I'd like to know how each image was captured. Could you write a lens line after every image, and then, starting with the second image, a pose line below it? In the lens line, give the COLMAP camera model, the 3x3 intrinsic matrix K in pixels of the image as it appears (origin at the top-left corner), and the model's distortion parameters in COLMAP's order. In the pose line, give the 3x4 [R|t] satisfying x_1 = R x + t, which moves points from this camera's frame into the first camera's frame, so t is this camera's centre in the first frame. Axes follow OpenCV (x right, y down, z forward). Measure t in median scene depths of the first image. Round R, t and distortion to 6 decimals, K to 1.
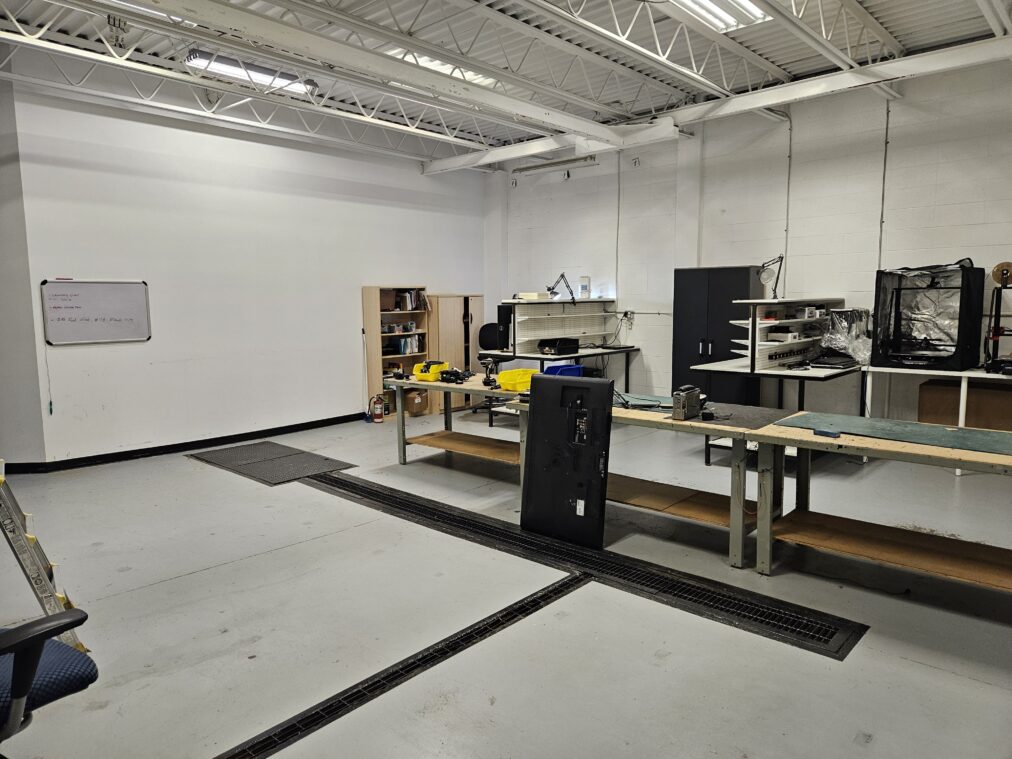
lens RADIAL K [[680.2, 0, 511.7], [0, 680.2, 382.0], [0, 0, 1]] dist [0.031503, -0.001688]
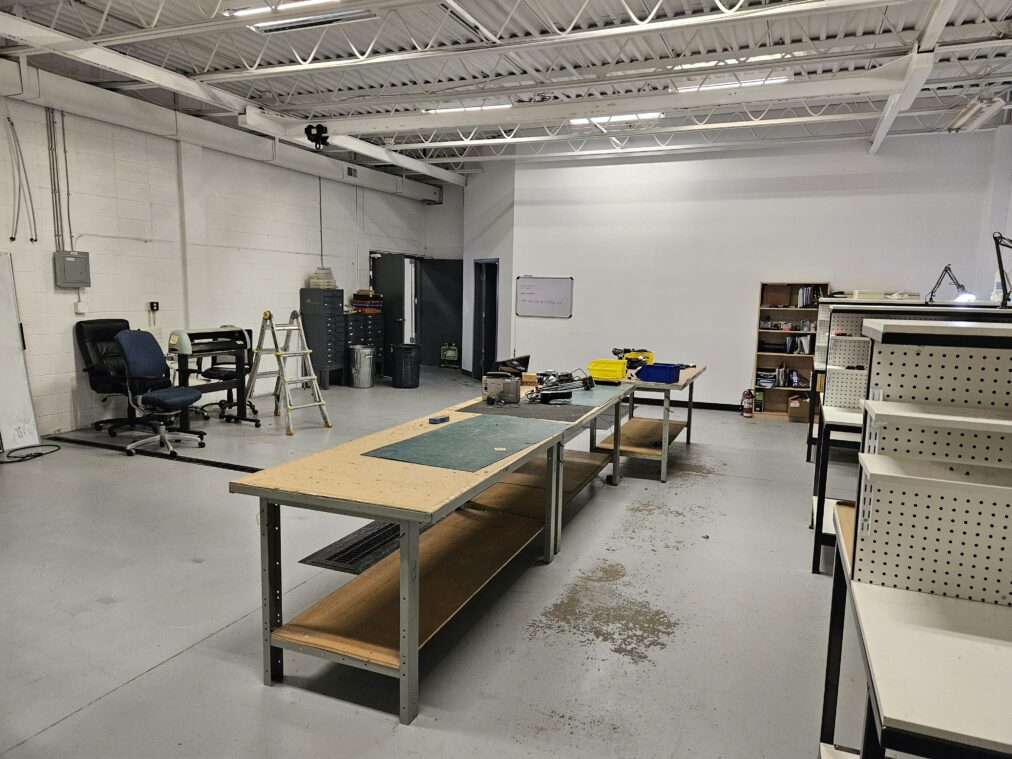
lens RADIAL K [[680.2, 0, 511.7], [0, 680.2, 382.0], [0, 0, 1]] dist [0.031503, -0.001688]
pose [[0.341620, 0.140599, -0.929262, 0.708424], [-0.144408, 0.984858, 0.095923, -0.043582], [0.928678, 0.101424, 0.356751, 0.355710]]
